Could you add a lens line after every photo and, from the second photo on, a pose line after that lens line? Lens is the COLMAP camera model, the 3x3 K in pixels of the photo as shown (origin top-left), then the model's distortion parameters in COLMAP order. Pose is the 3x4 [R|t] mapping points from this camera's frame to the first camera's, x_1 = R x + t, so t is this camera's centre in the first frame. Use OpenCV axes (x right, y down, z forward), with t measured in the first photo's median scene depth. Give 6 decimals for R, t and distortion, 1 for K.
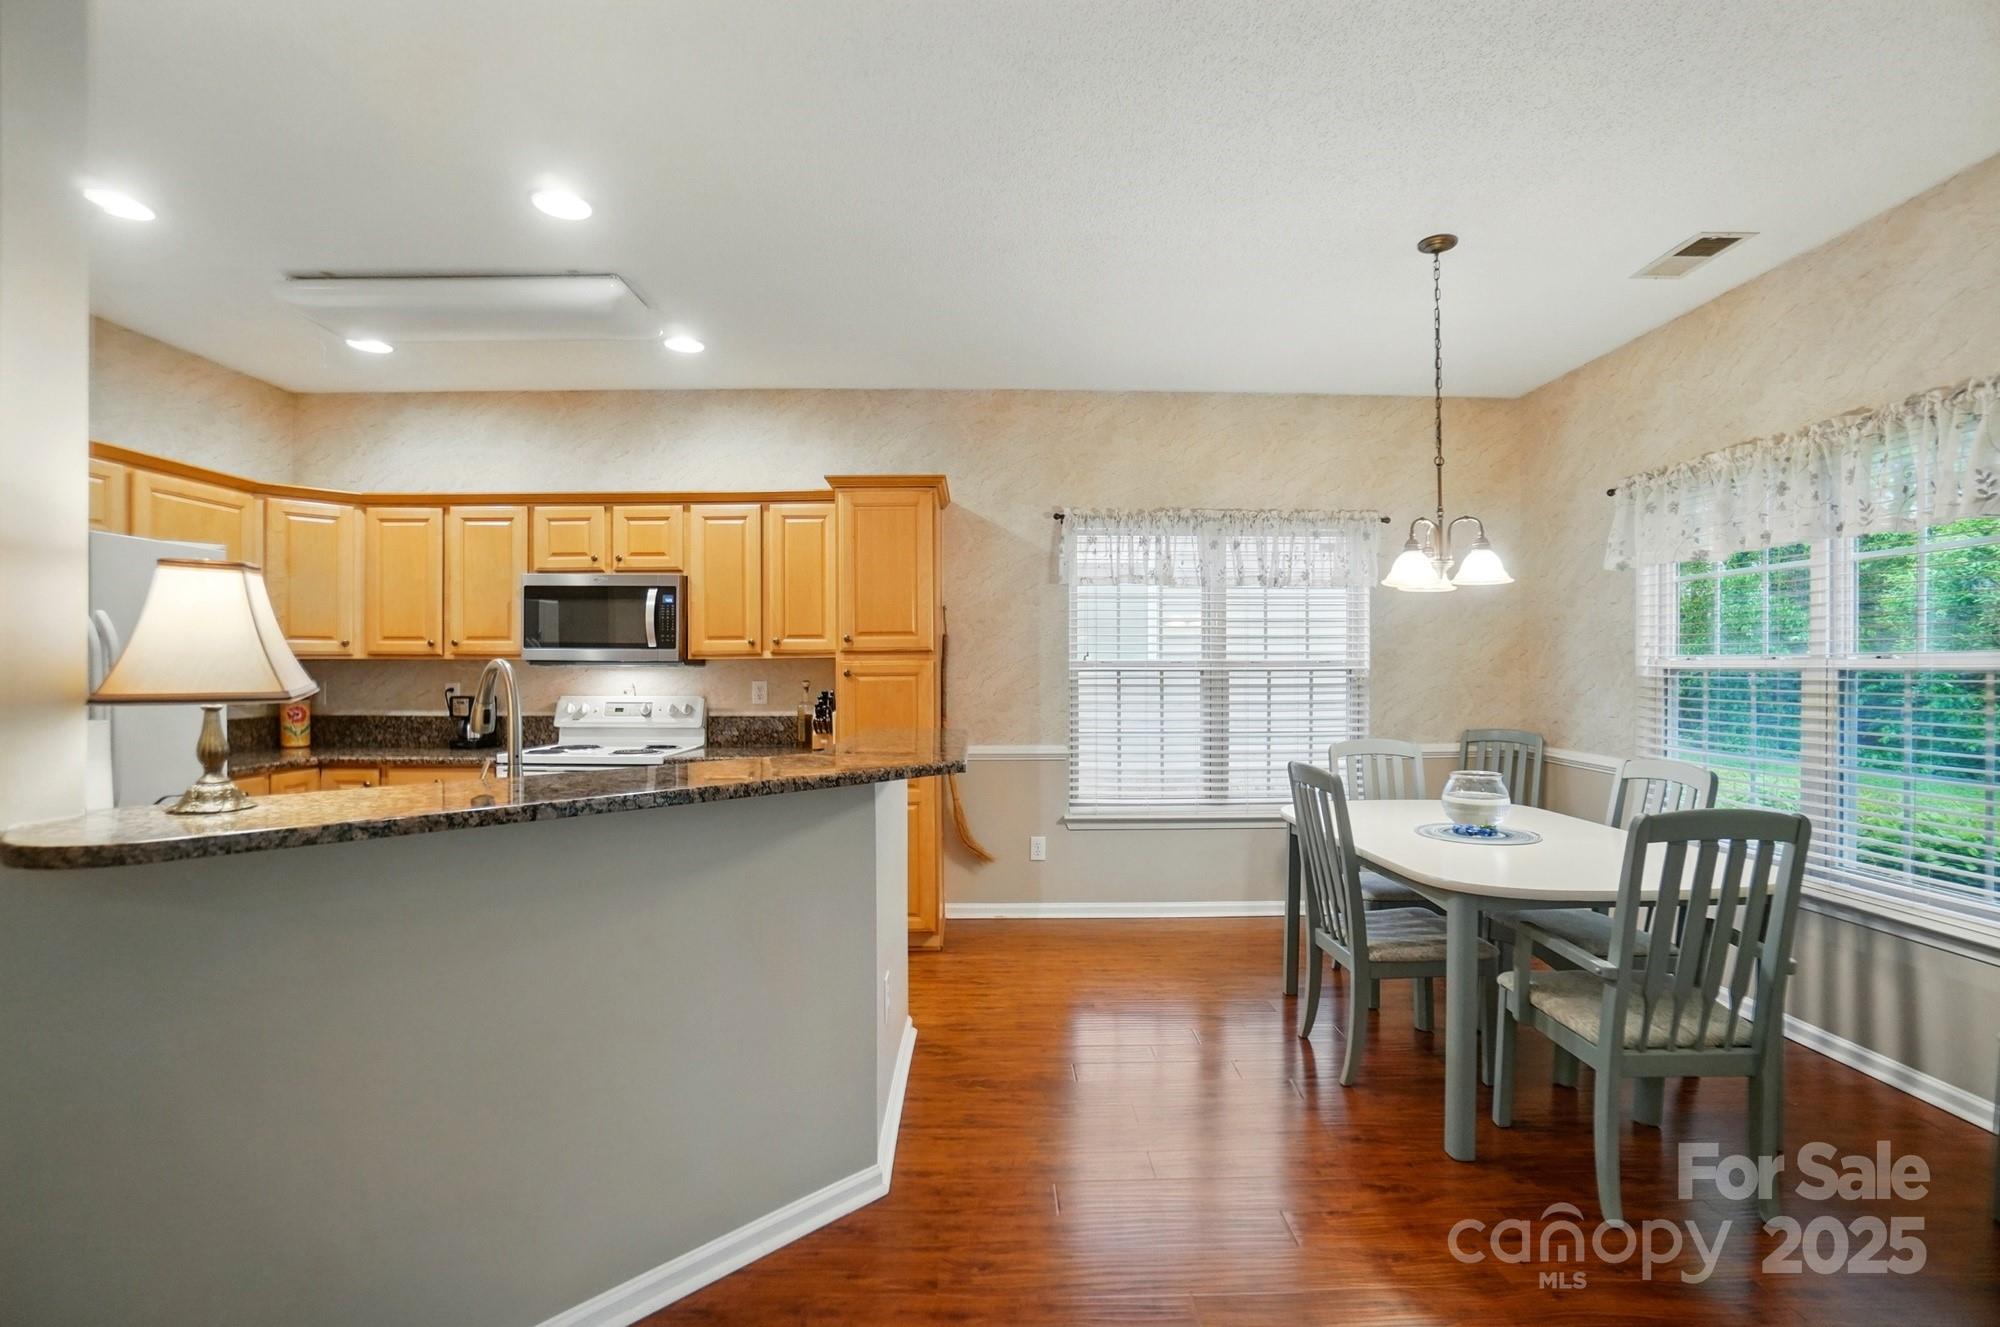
lens RADIAL K [[895.8, 0, 1006.8], [0, 895.8, 667.8], [0, 0, 1]] dist [-0.048080, 0.014776]
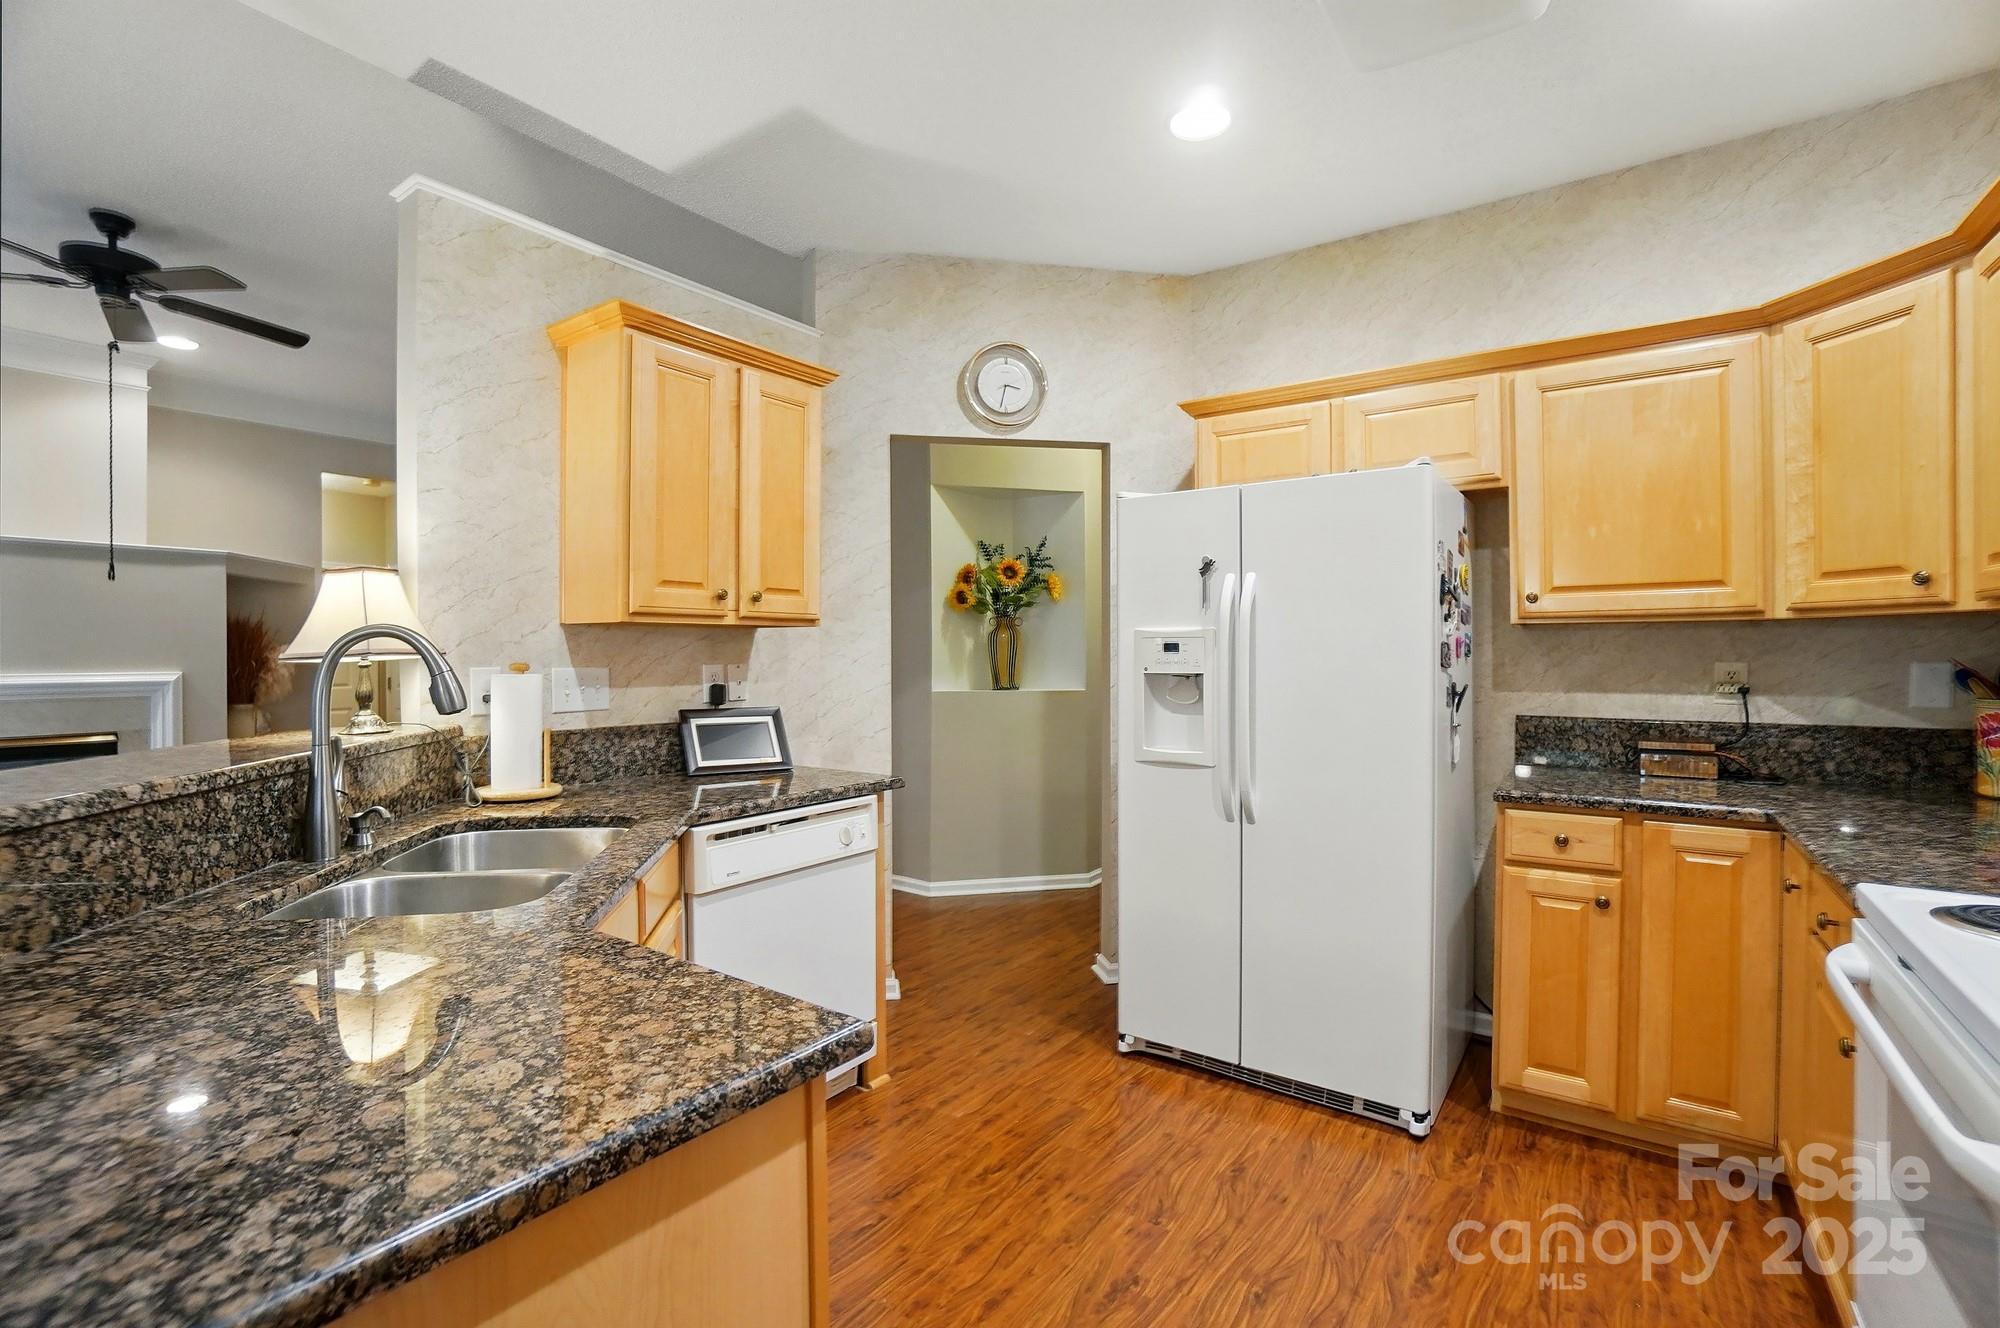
lens RADIAL K [[895.8, 0, 1002.7], [0, 895.8, 658.9], [0, 0, 1]] dist [-0.048080, 0.014776]
pose [[-0.585670, 0.009016, -0.810500, -0.098777], [0.003164, 0.999956, 0.008837, 0.007867], [0.810544, 0.002611, -0.585673, 0.834668]]
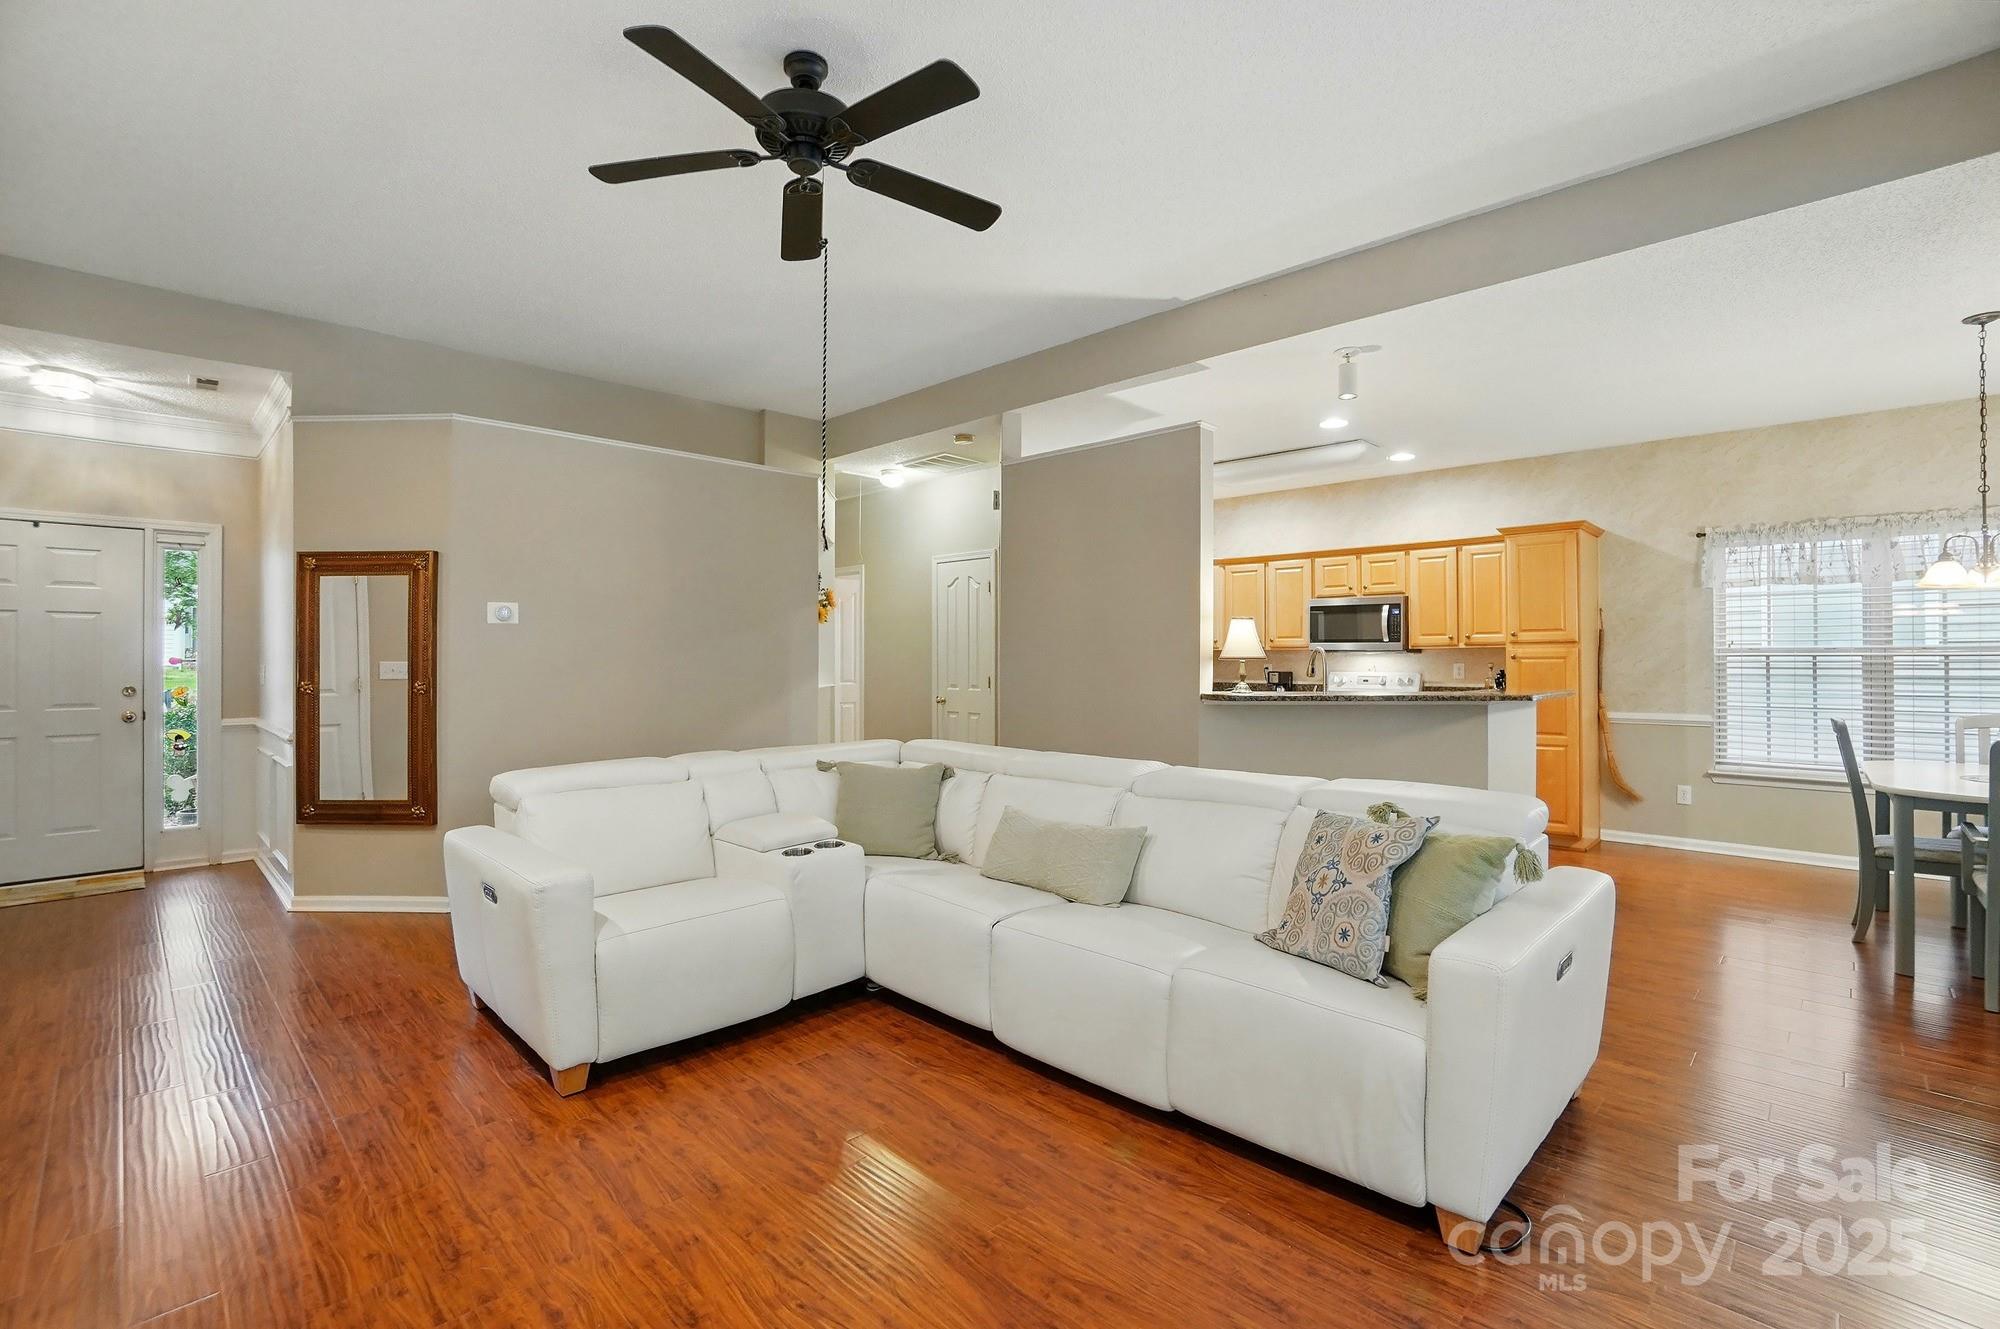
lens RADIAL K [[895.8, 0, 1013.0], [0, 895.8, 655.9], [0, 0, 1]] dist [-0.048080, 0.014776]
pose [[0.706289, -0.002719, -0.707918, 0.257783], [-0.002687, 0.999975, -0.006522, 0.014999], [0.707918, 0.006508, 0.706264, -0.600640]]
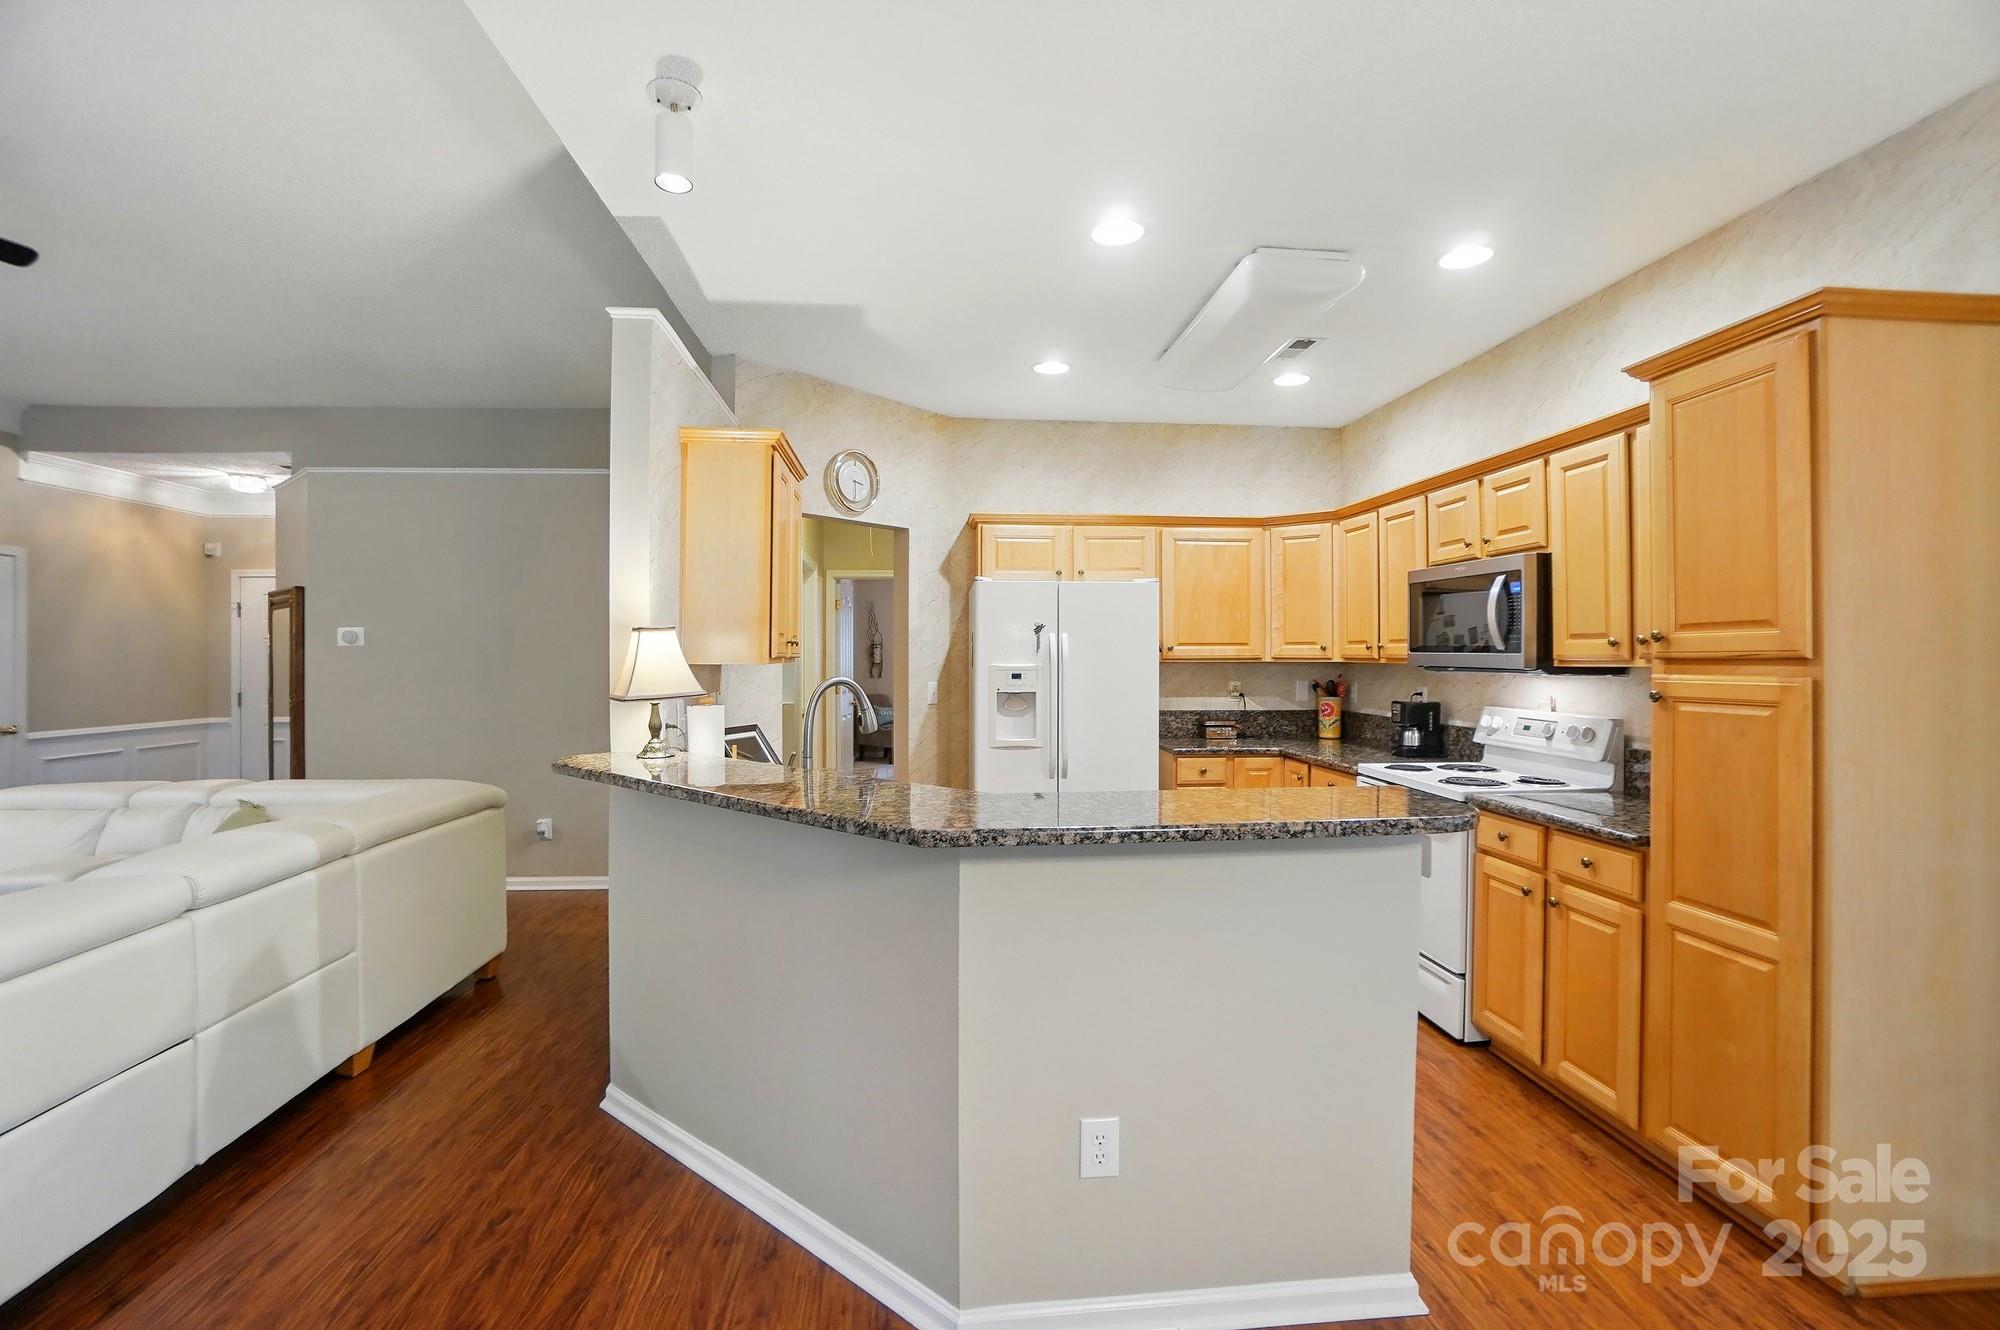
lens RADIAL K [[895.8, 0, 998.4], [0, 895.8, 658.6], [0, 0, 1]] dist [-0.048080, 0.014776]
pose [[0.073288, 0.005684, -0.997295, 0.324405], [-0.001397, 0.999983, 0.005596, -0.019063], [0.997310, 0.000983, 0.073295, 0.482673]]
